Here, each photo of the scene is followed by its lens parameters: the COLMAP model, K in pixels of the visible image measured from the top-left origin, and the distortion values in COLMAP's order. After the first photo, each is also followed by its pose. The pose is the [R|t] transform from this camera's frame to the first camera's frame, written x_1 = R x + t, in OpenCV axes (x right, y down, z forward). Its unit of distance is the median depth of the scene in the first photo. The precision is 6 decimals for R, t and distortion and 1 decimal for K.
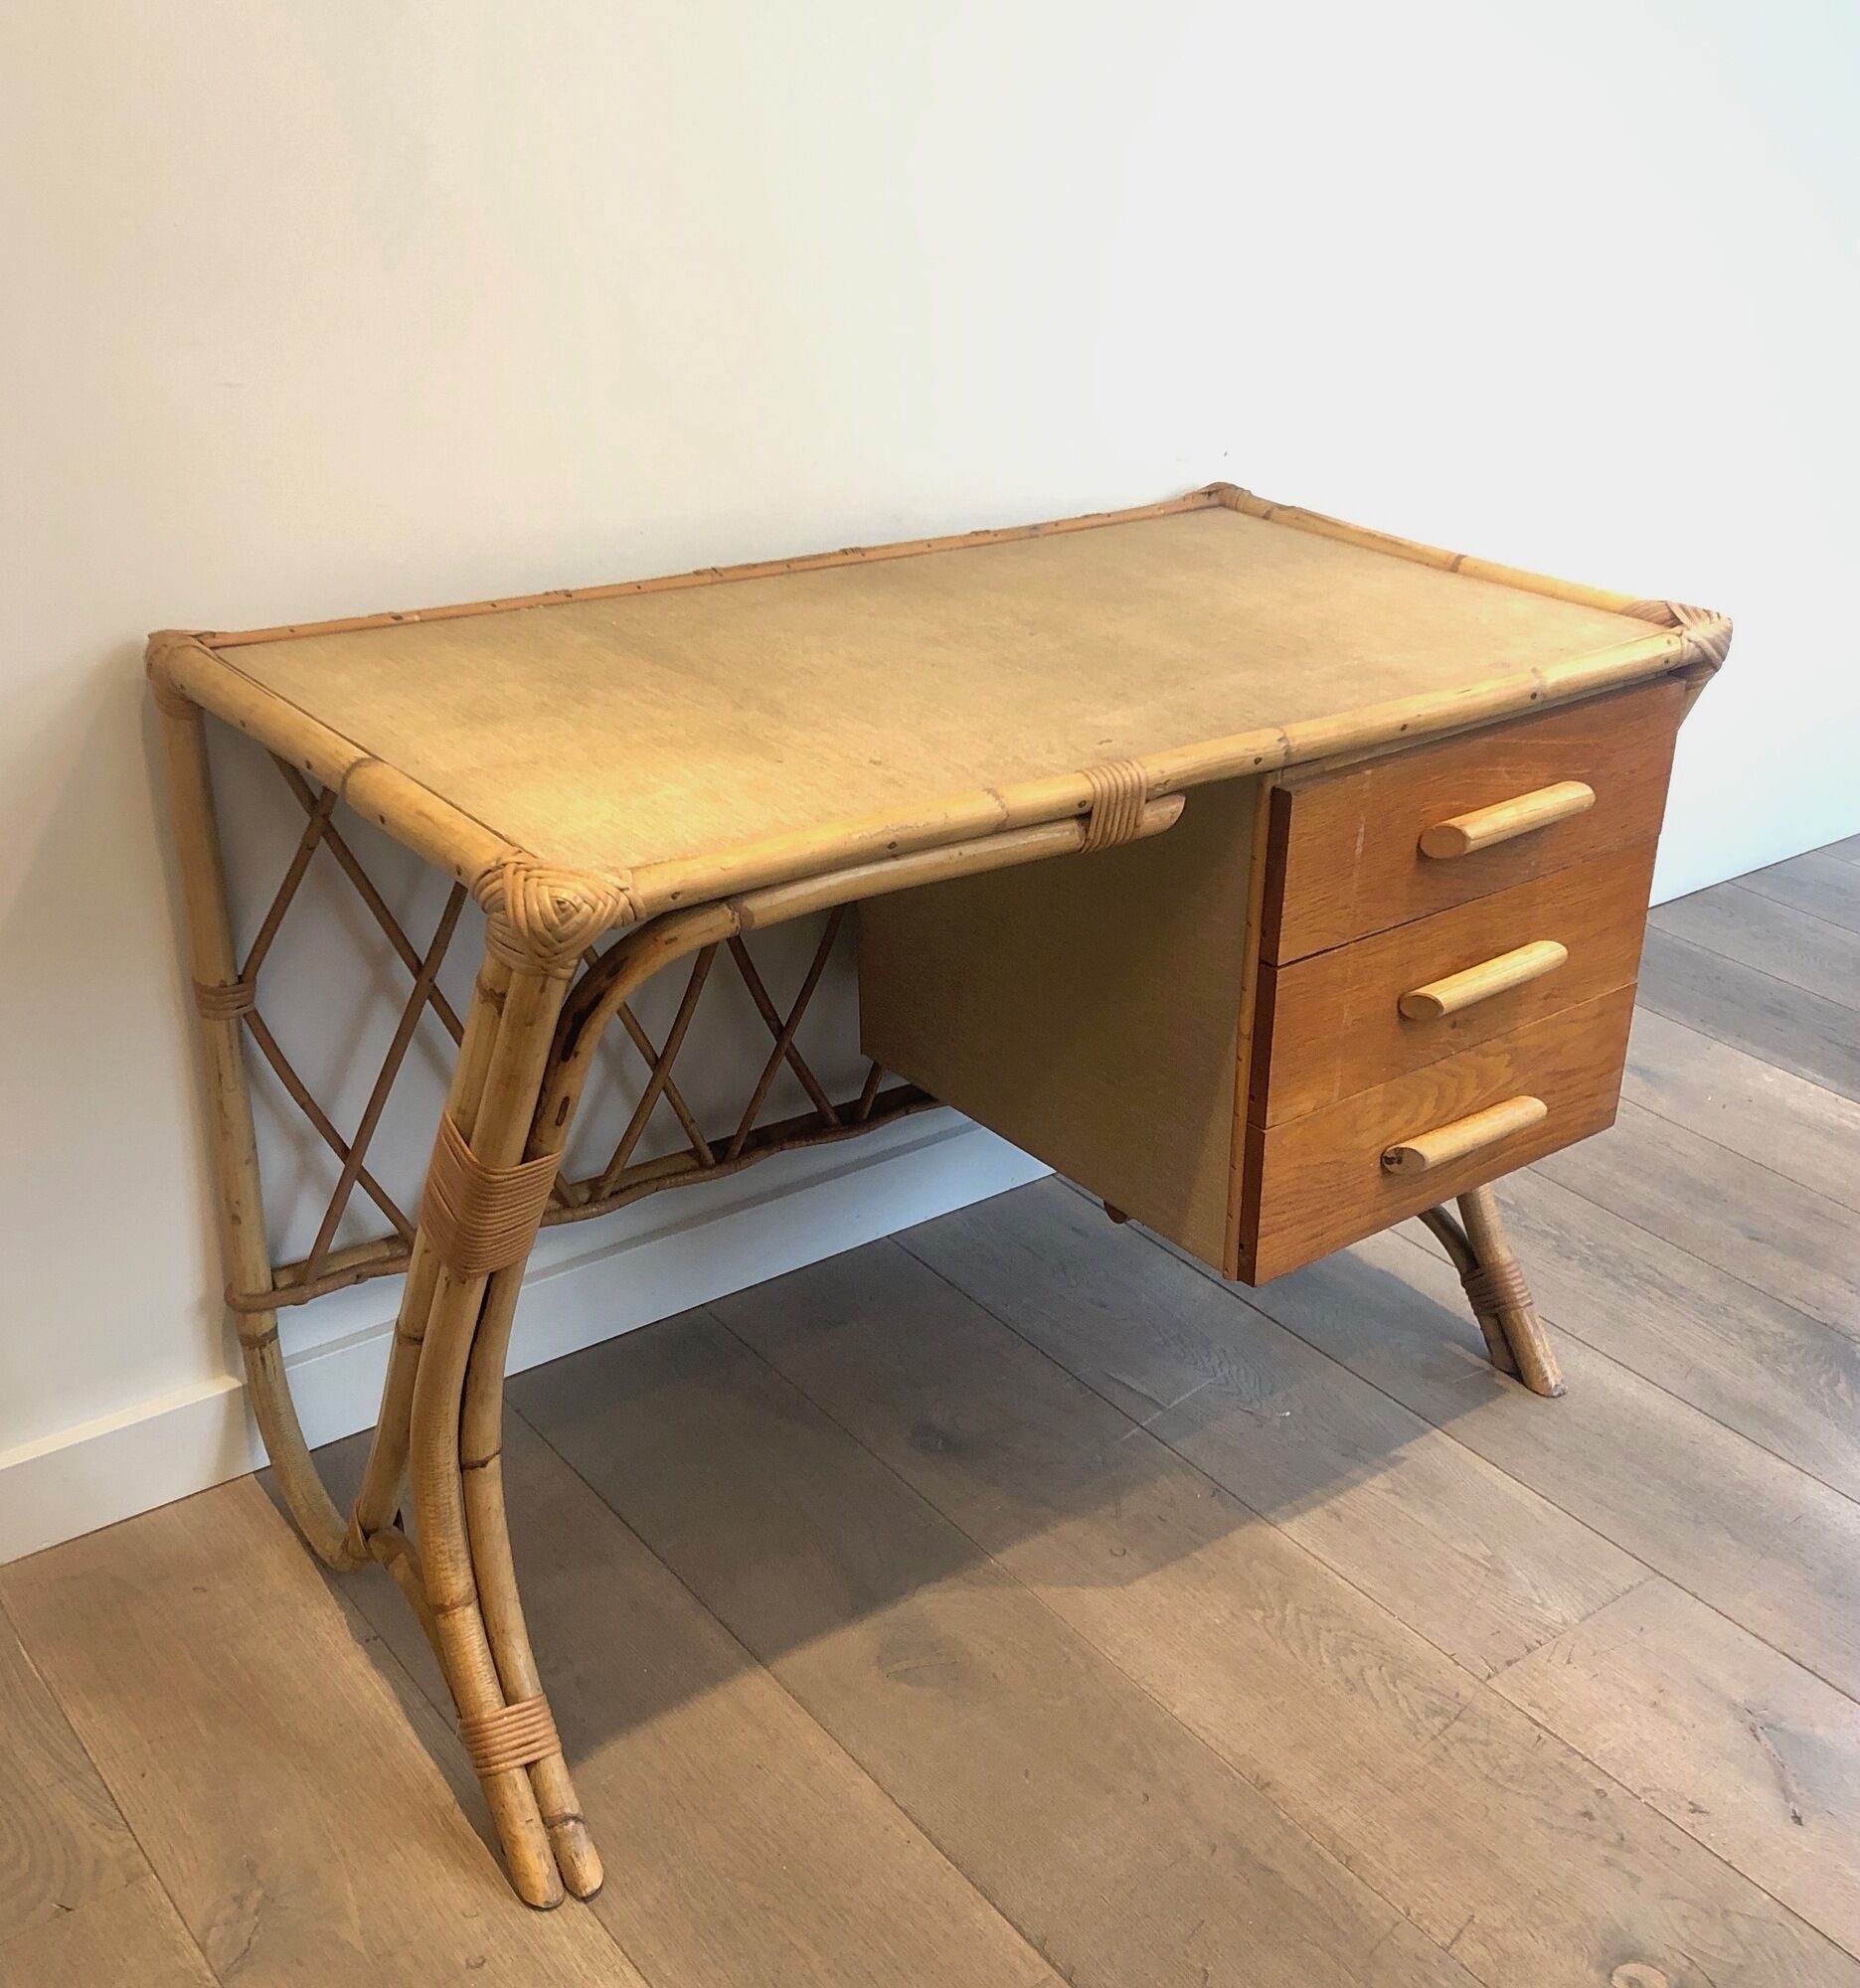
lens RADIAL K [[2221.7, 0, 928.3], [0, 2221.7, 1140.9], [0, 0, 1]] dist [0.037296, 0.000000]
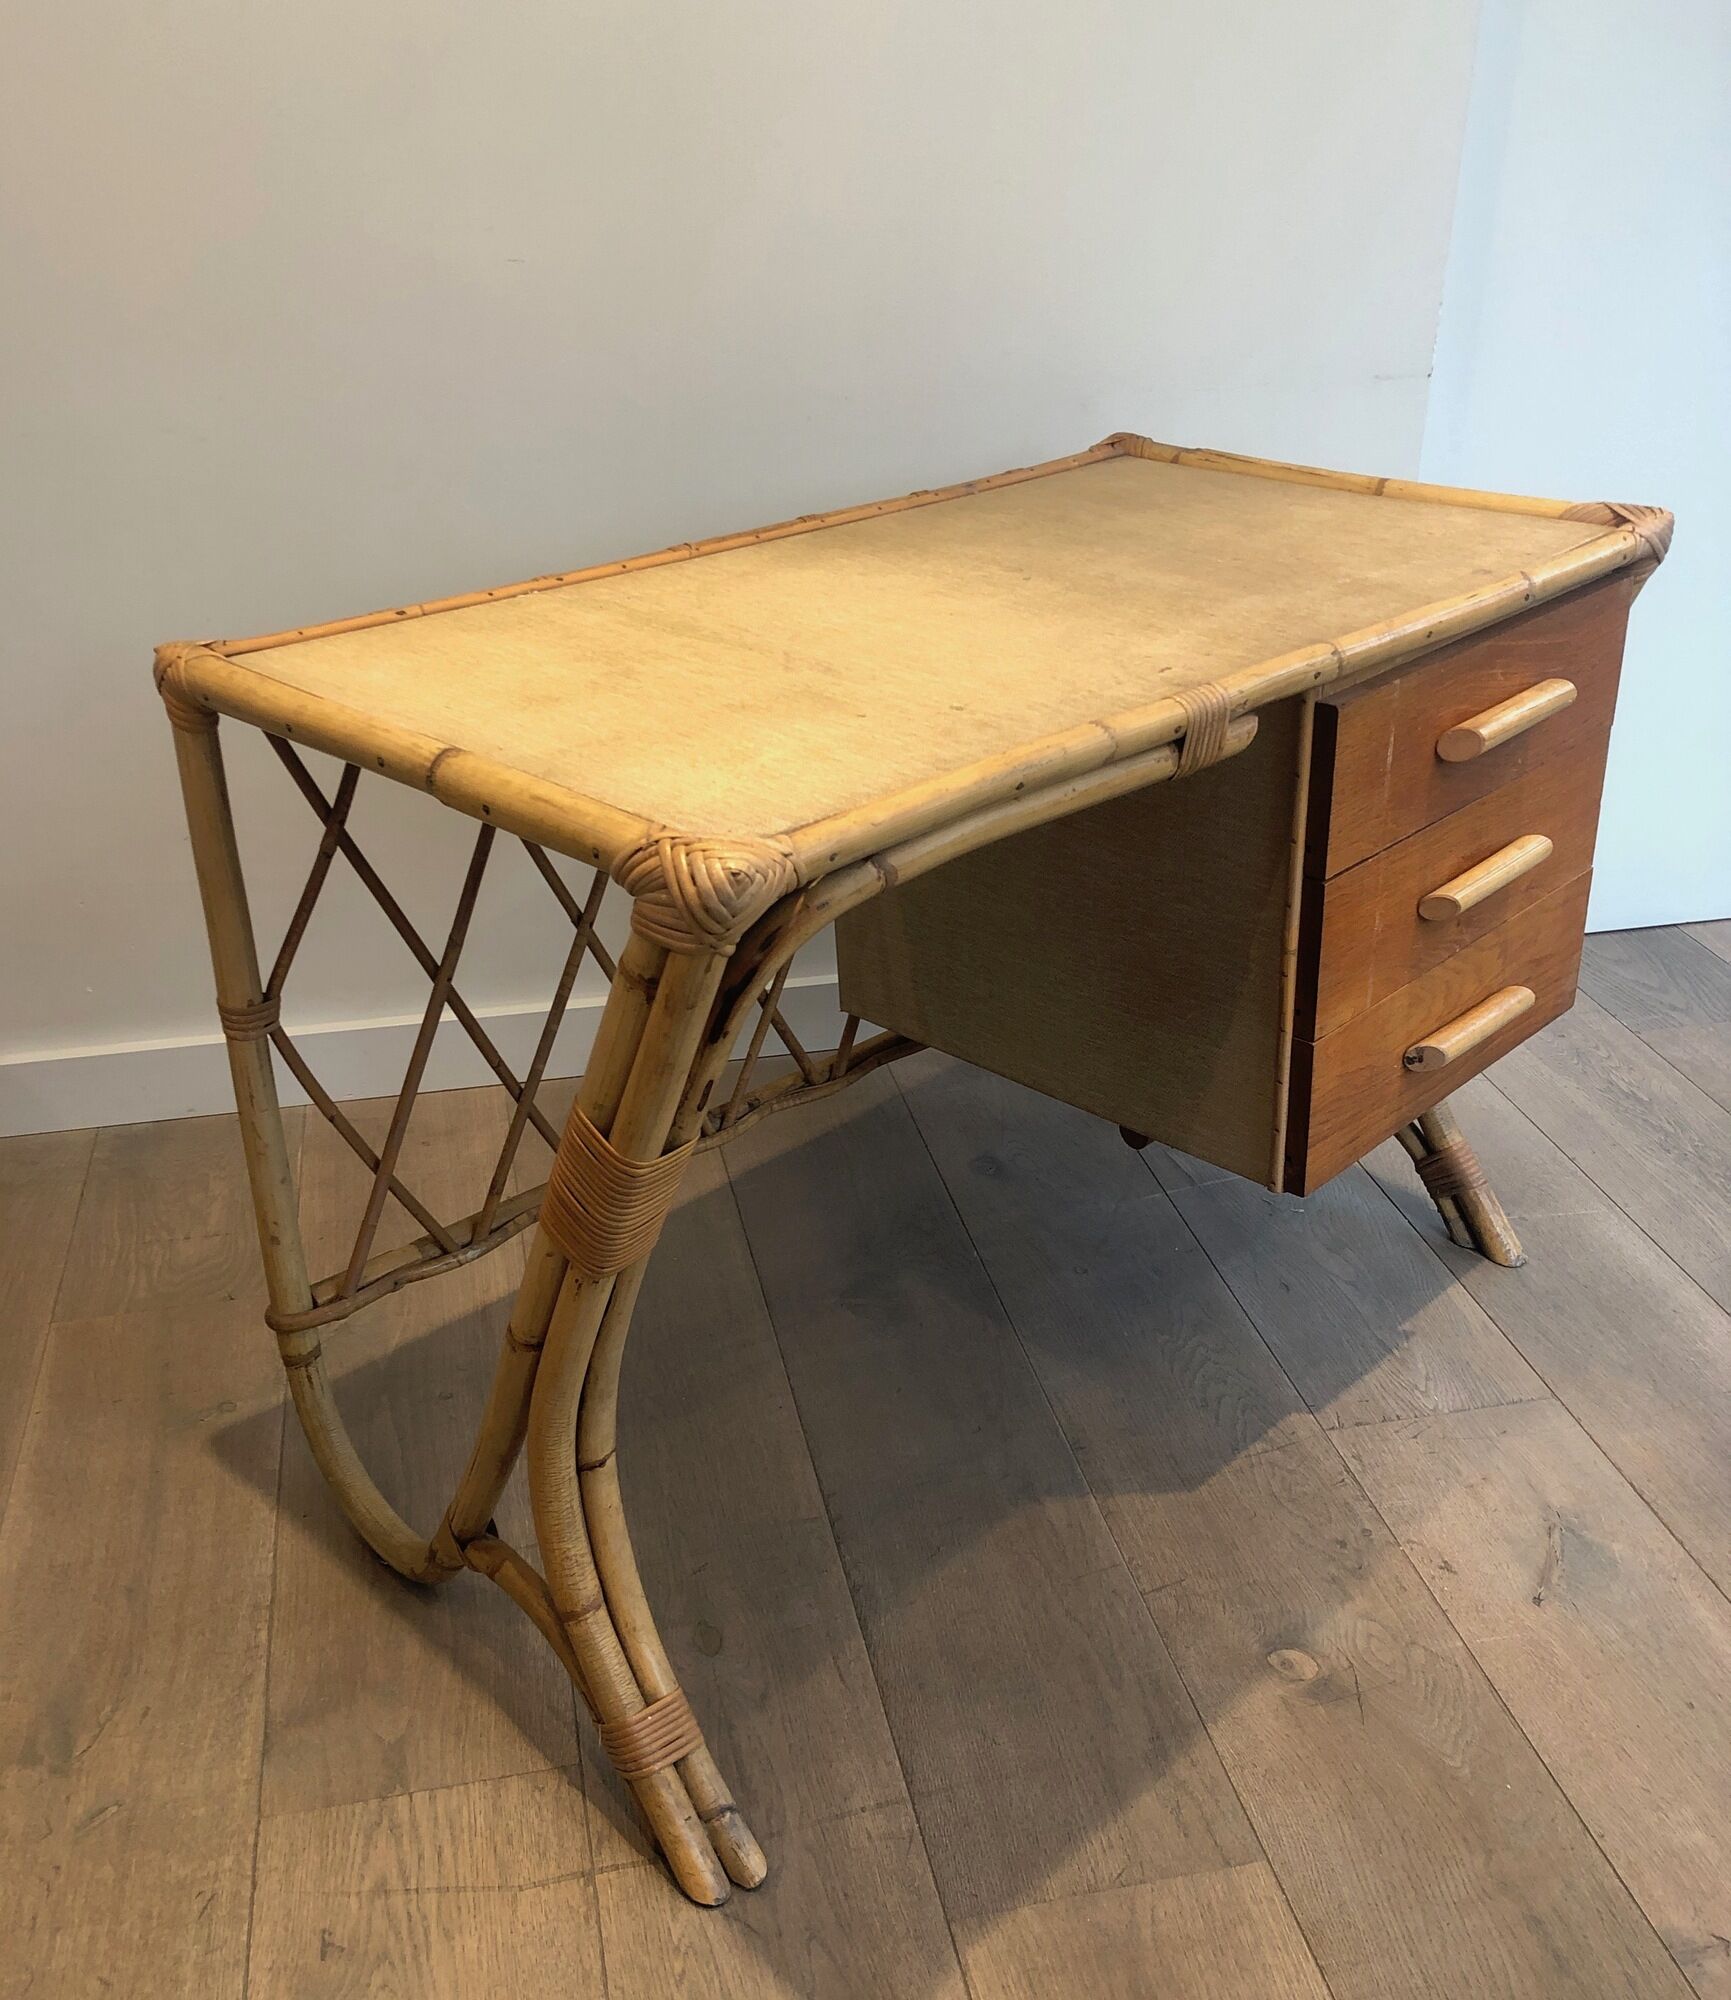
lens RADIAL K [[1966.9, 0, 852.6], [0, 1966.9, 1087.4], [0, 0, 1]] dist [0.019137, 0.000000]
pose [[0.990057, -0.104926, 0.093692, -0.141761], [0.104734, 0.994476, 0.006986, -0.012592], [-0.093907, 0.002896, 0.995577, 0.118064]]
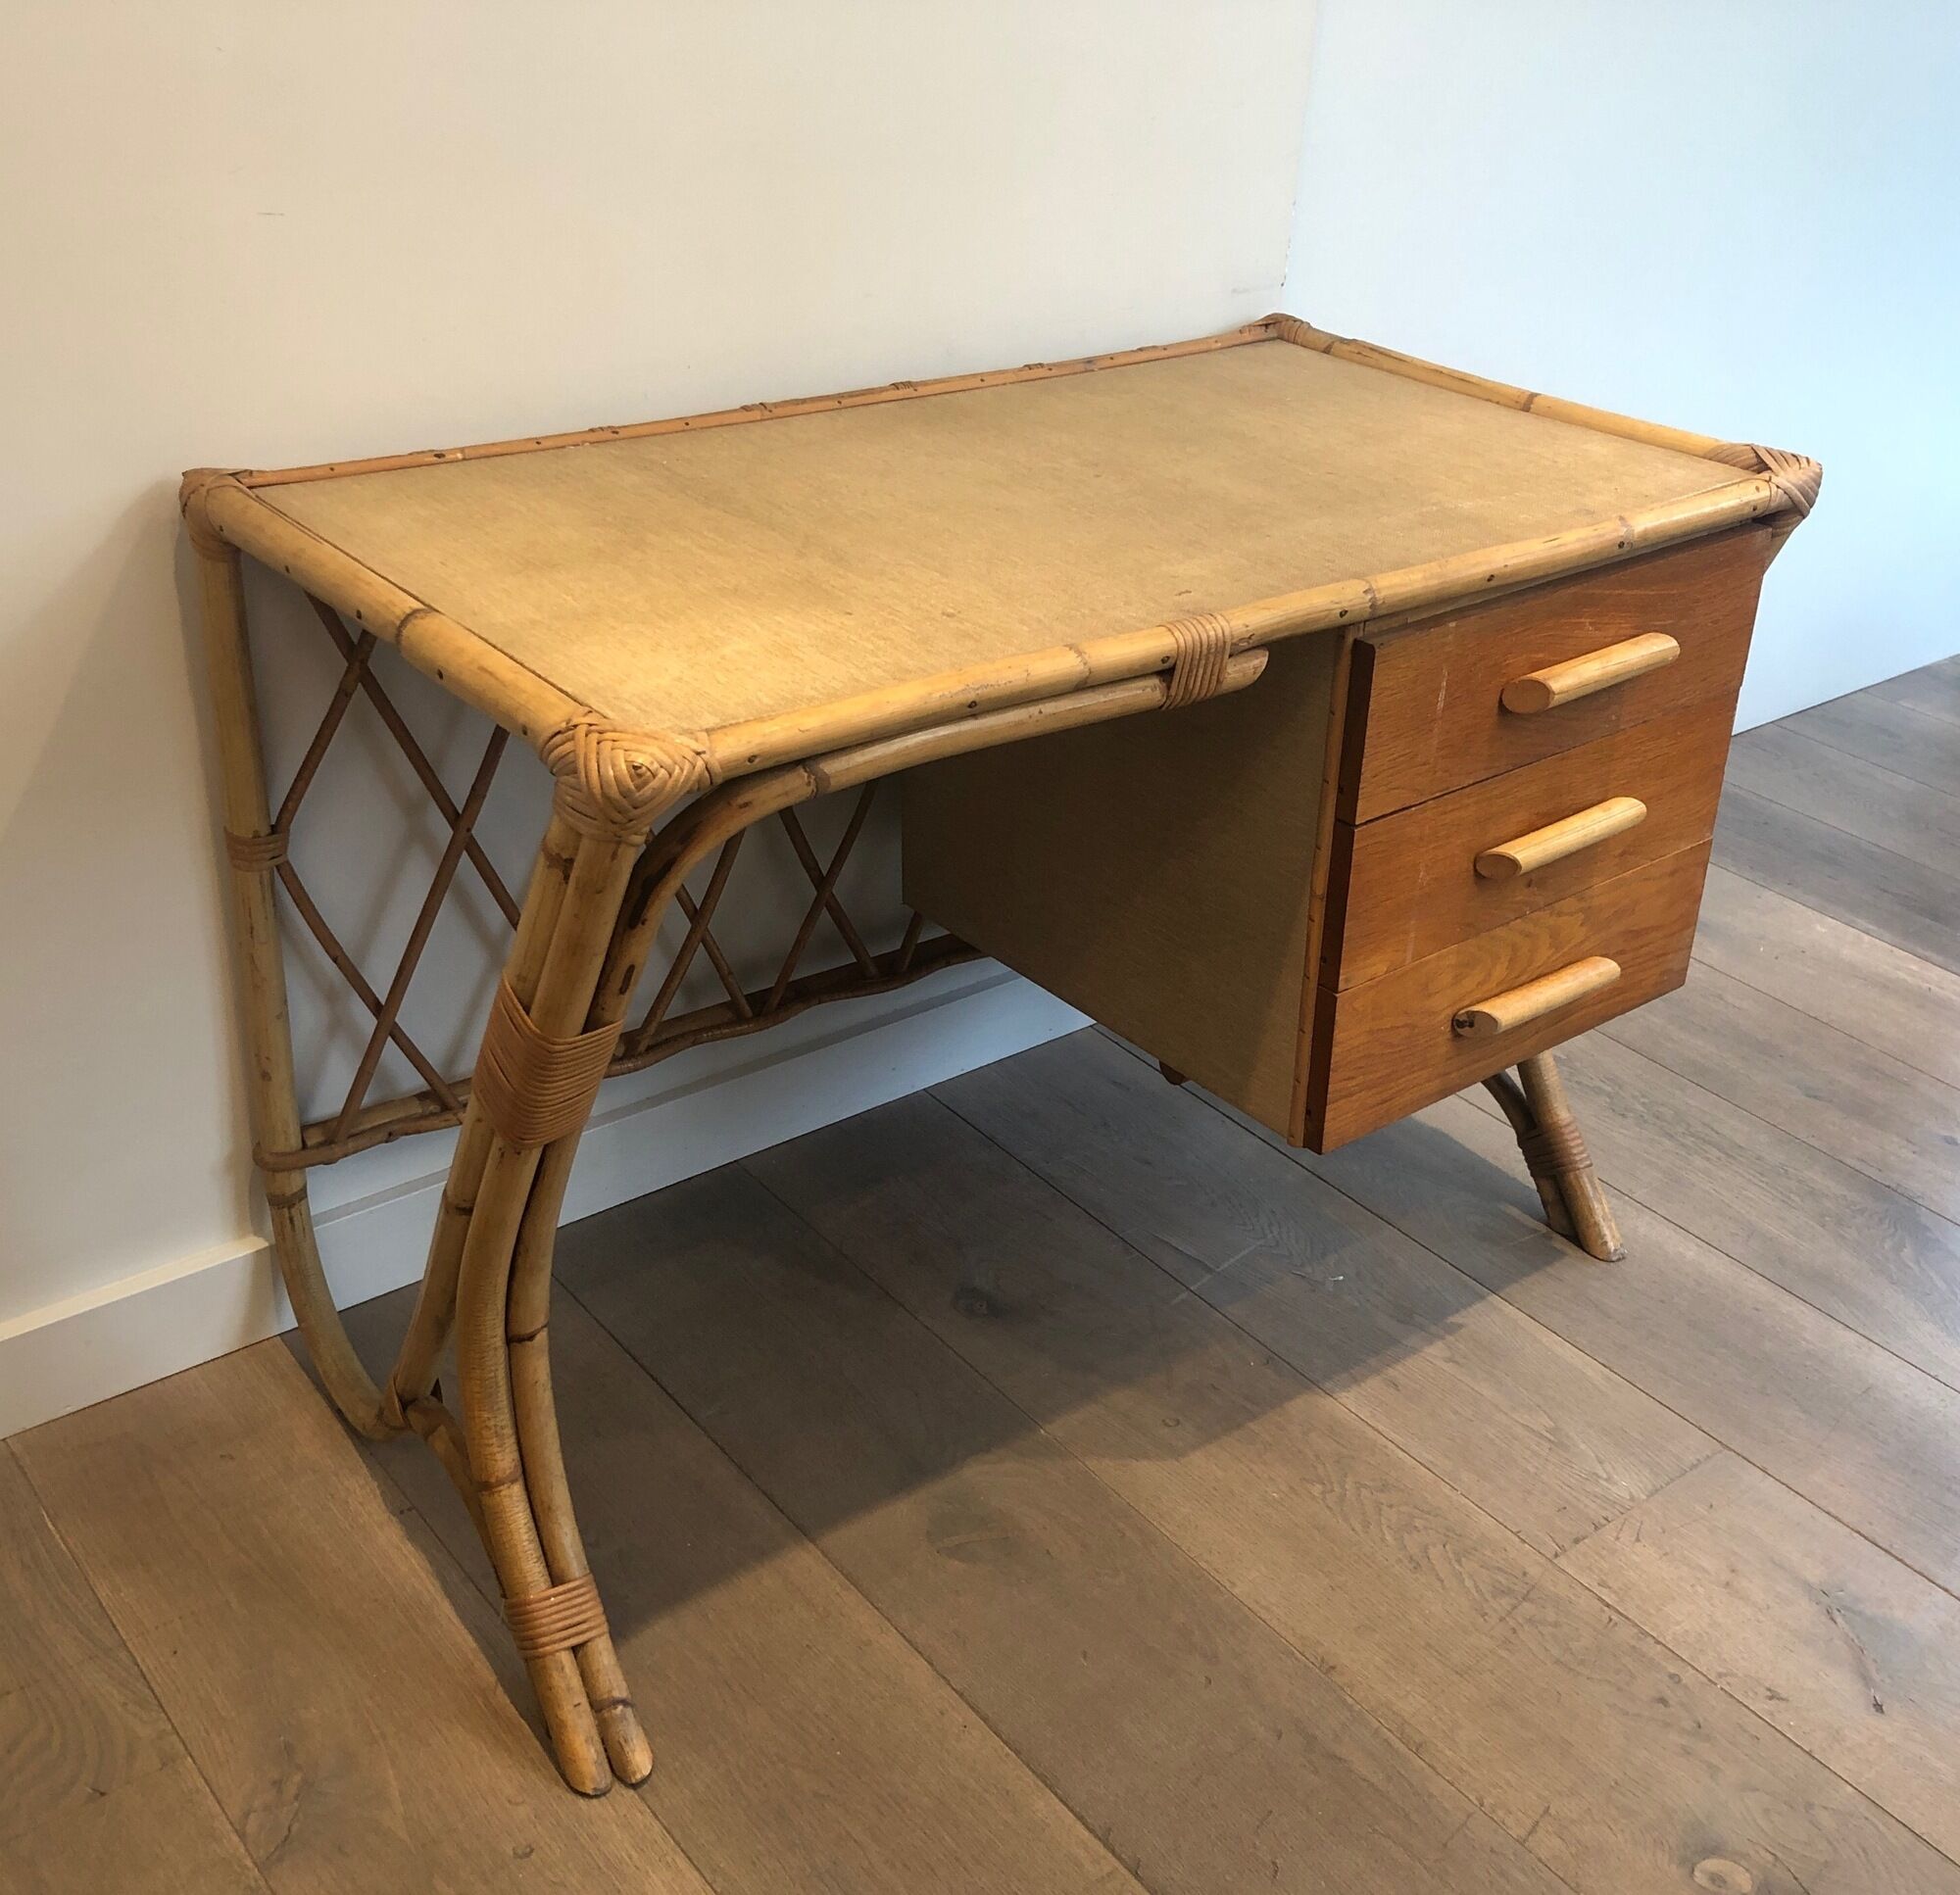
lens RADIAL K [[2250.5, 0, 919.0], [0, 2250.5, 998.9], [0, 0, 1]] dist [0.034002, 0.000000]
pose [[0.999978, 0.006025, 0.002895, -0.032176], [-0.006070, 0.999861, 0.015559, -0.016468], [-0.002801, -0.015576, 0.999875, 0.021796]]
